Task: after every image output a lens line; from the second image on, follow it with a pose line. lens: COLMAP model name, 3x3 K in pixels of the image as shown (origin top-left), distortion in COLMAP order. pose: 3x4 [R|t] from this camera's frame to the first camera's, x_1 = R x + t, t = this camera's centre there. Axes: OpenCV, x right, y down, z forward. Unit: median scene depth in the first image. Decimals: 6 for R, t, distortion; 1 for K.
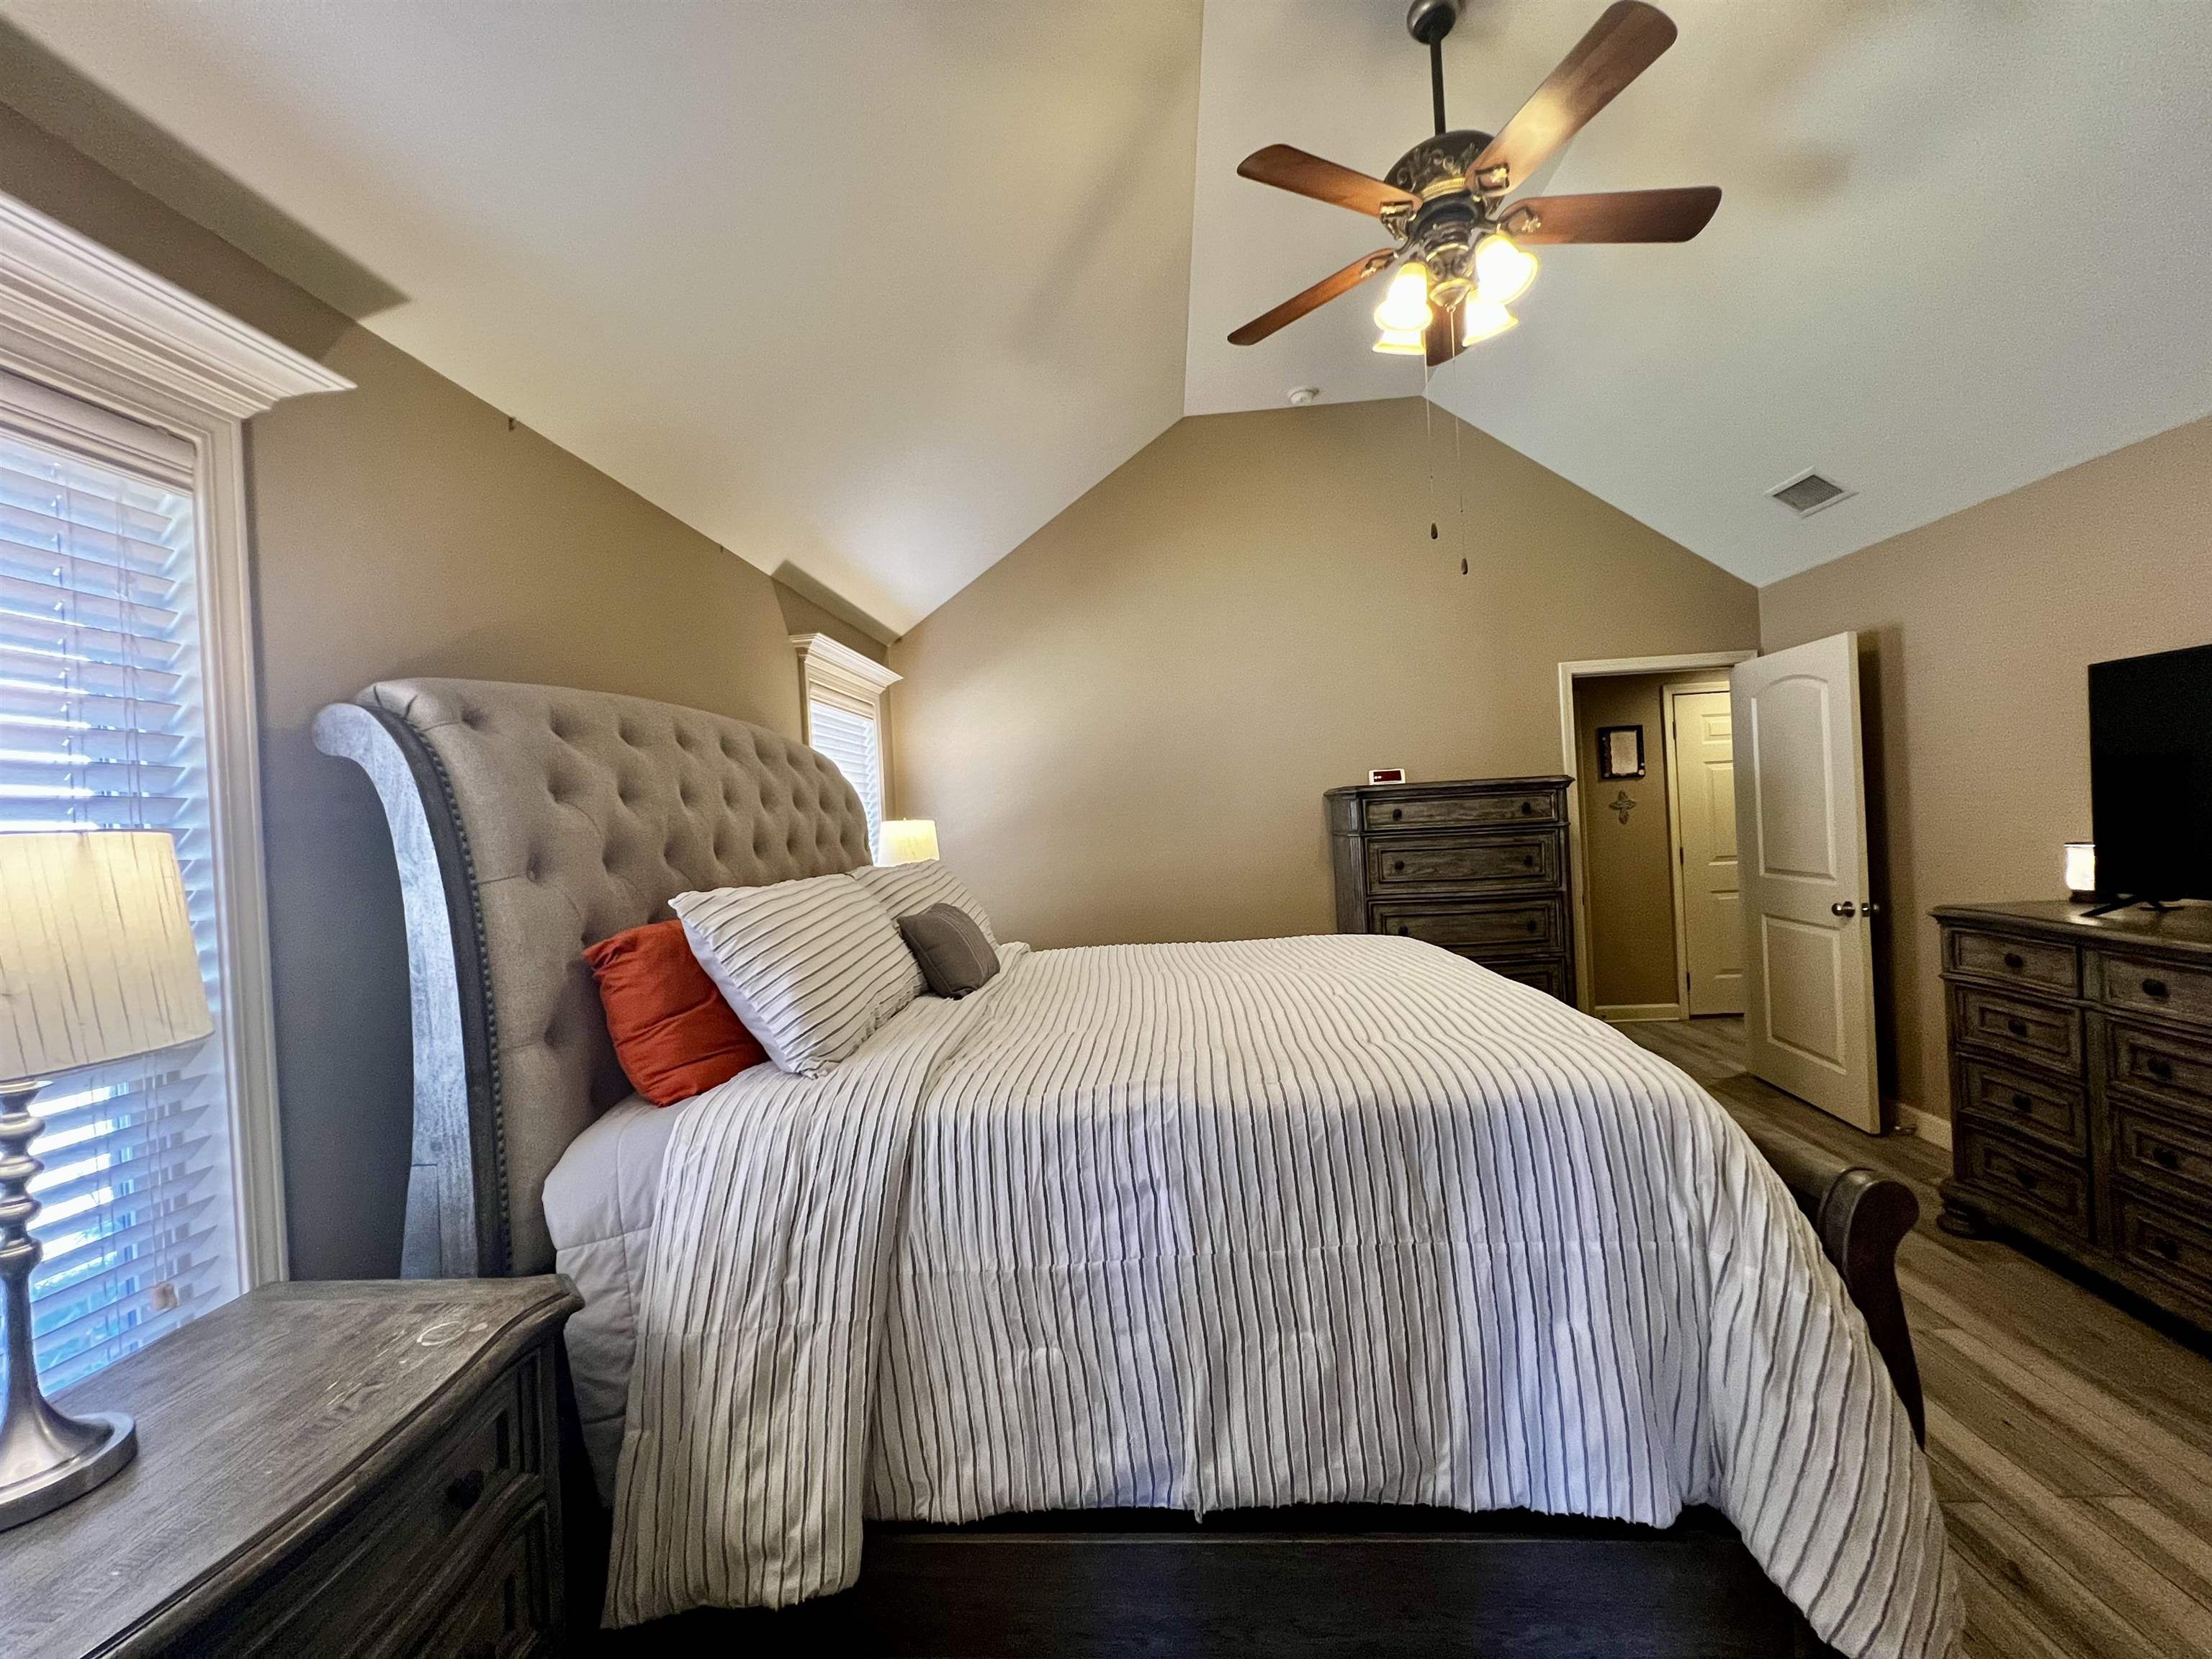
lens RADIAL K [[893.7, 0, 1104.8], [0, 893.7, 824.6], [0, 0, 1]] dist [-0.000453, 0.000543]
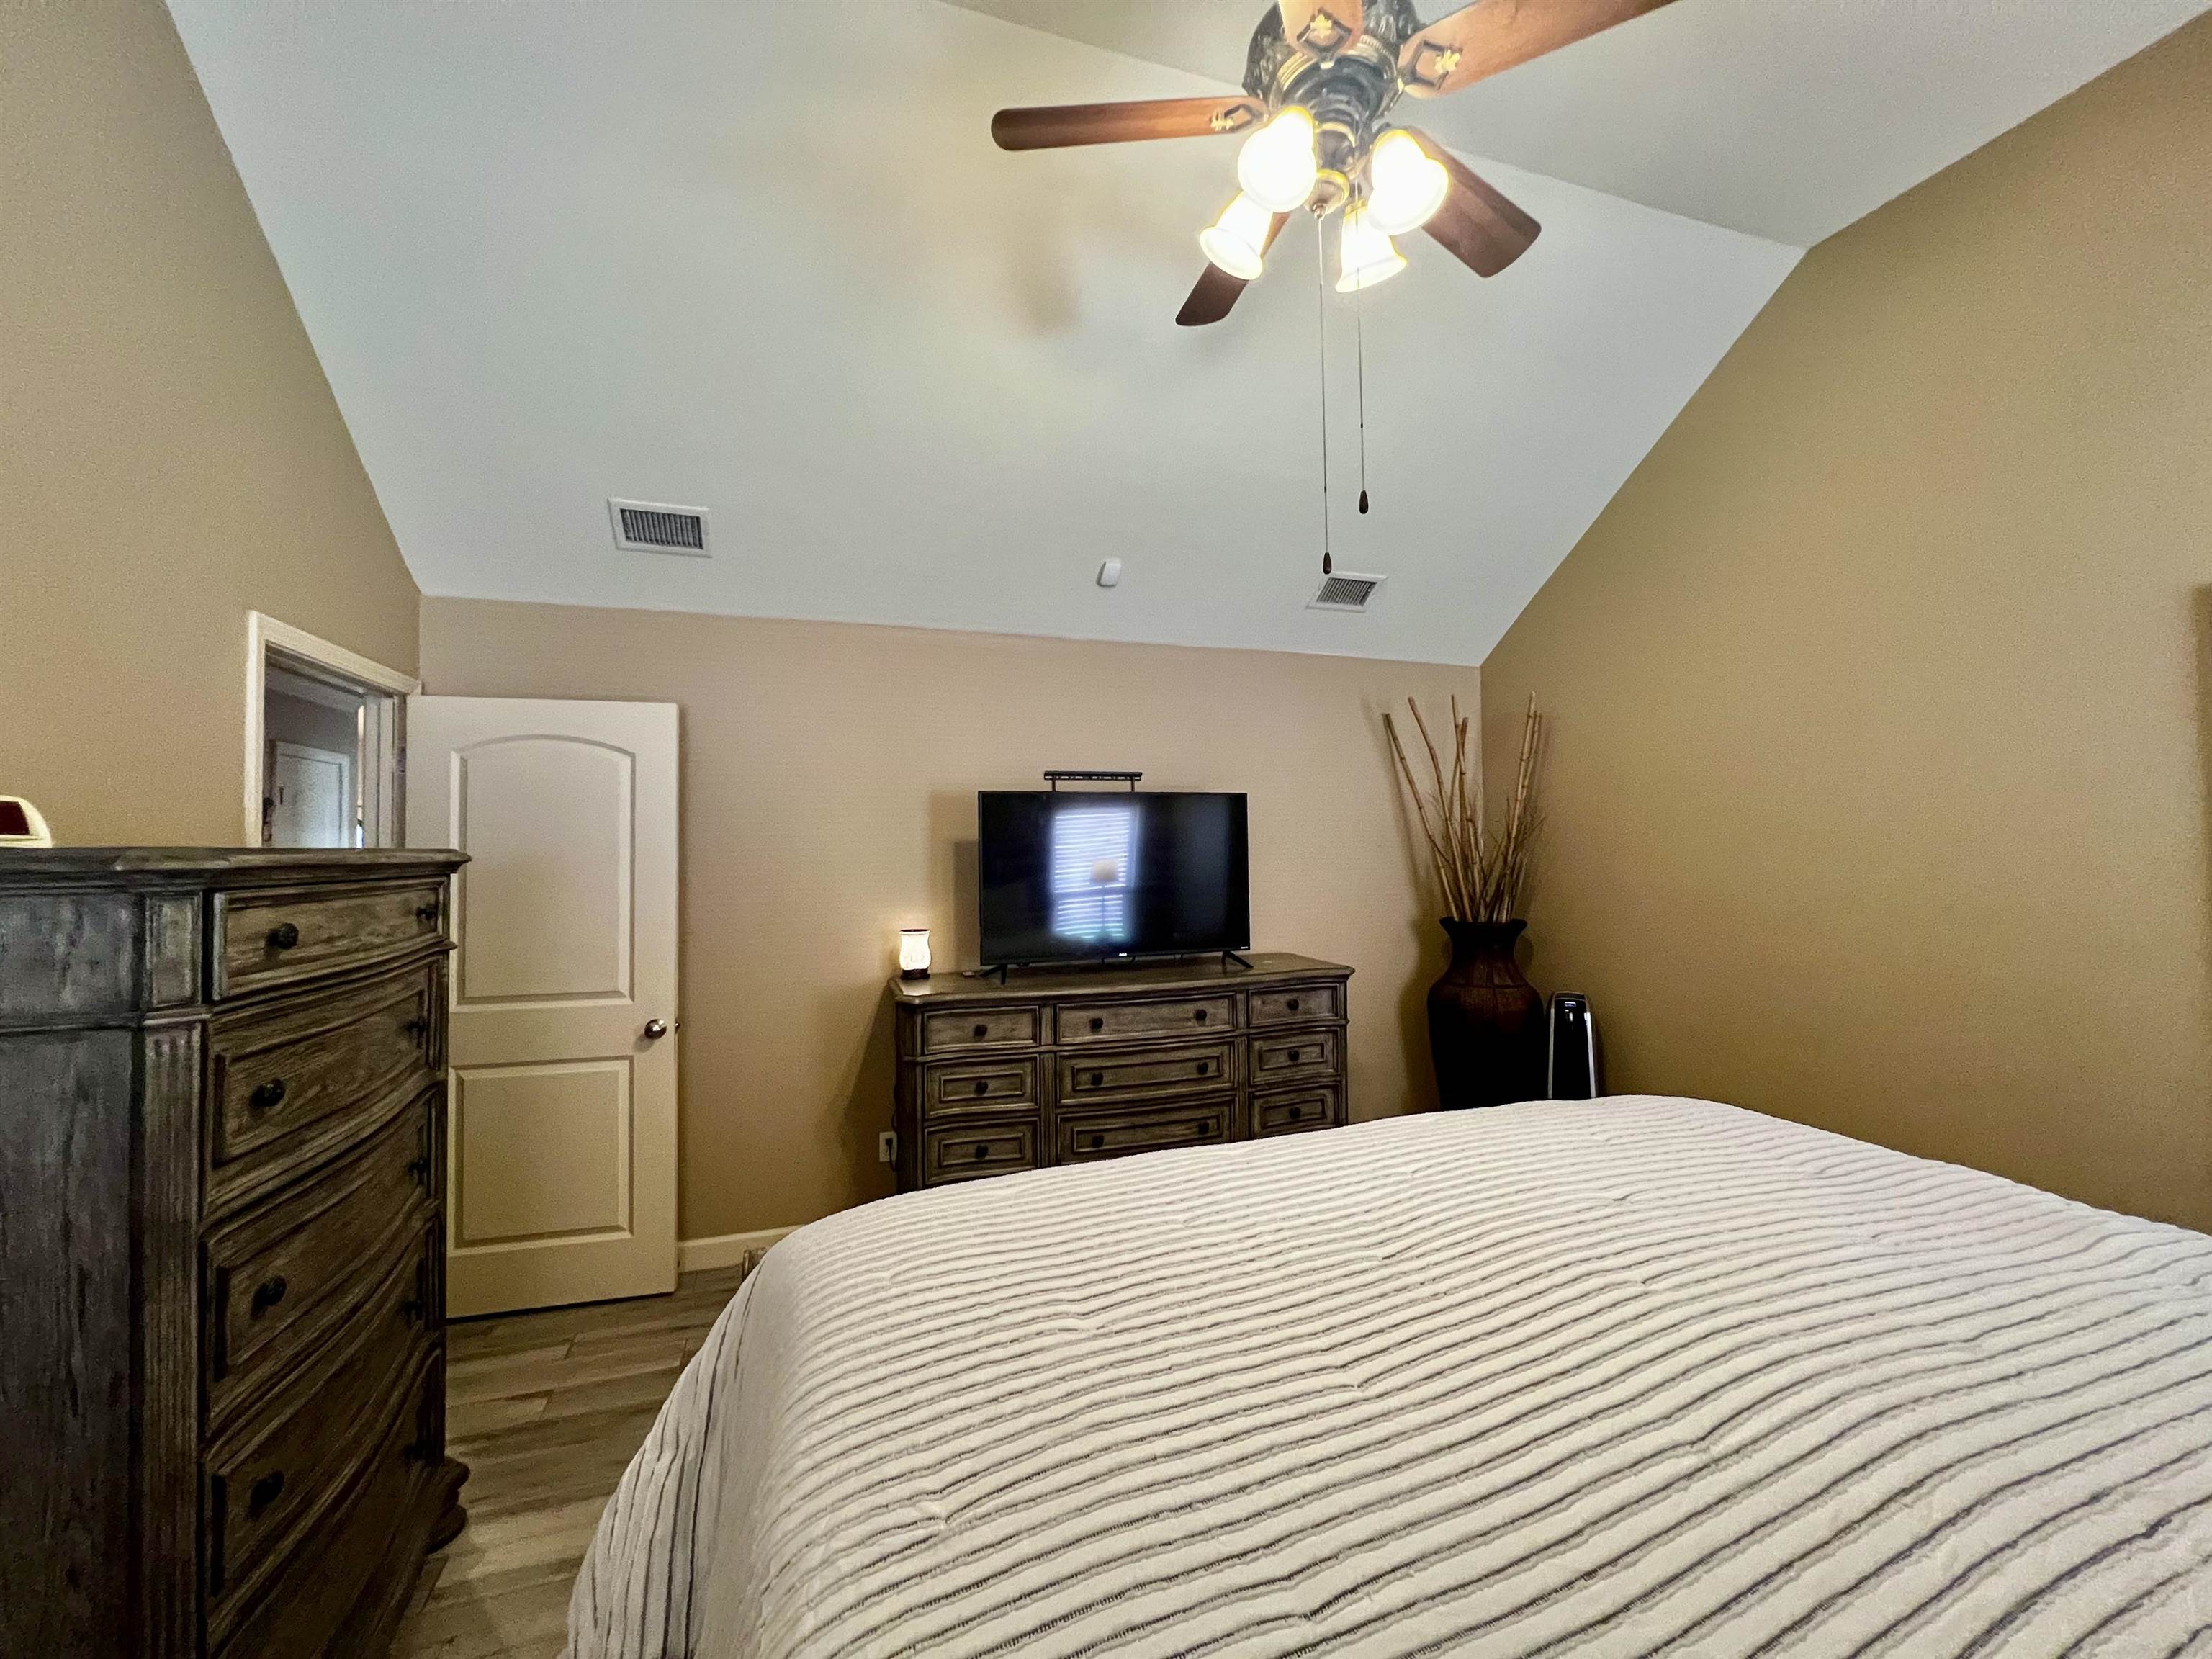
lens RADIAL K [[893.7, 0, 1104.8], [0, 893.7, 824.6], [0, 0, 1]] dist [-0.000453, 0.000543]
pose [[-0.388190, 0.079571, 0.918138, -0.117688], [0.036720, 0.996810, -0.070864, -0.022138], [-0.920848, 0.006205, -0.389873, 0.967606]]
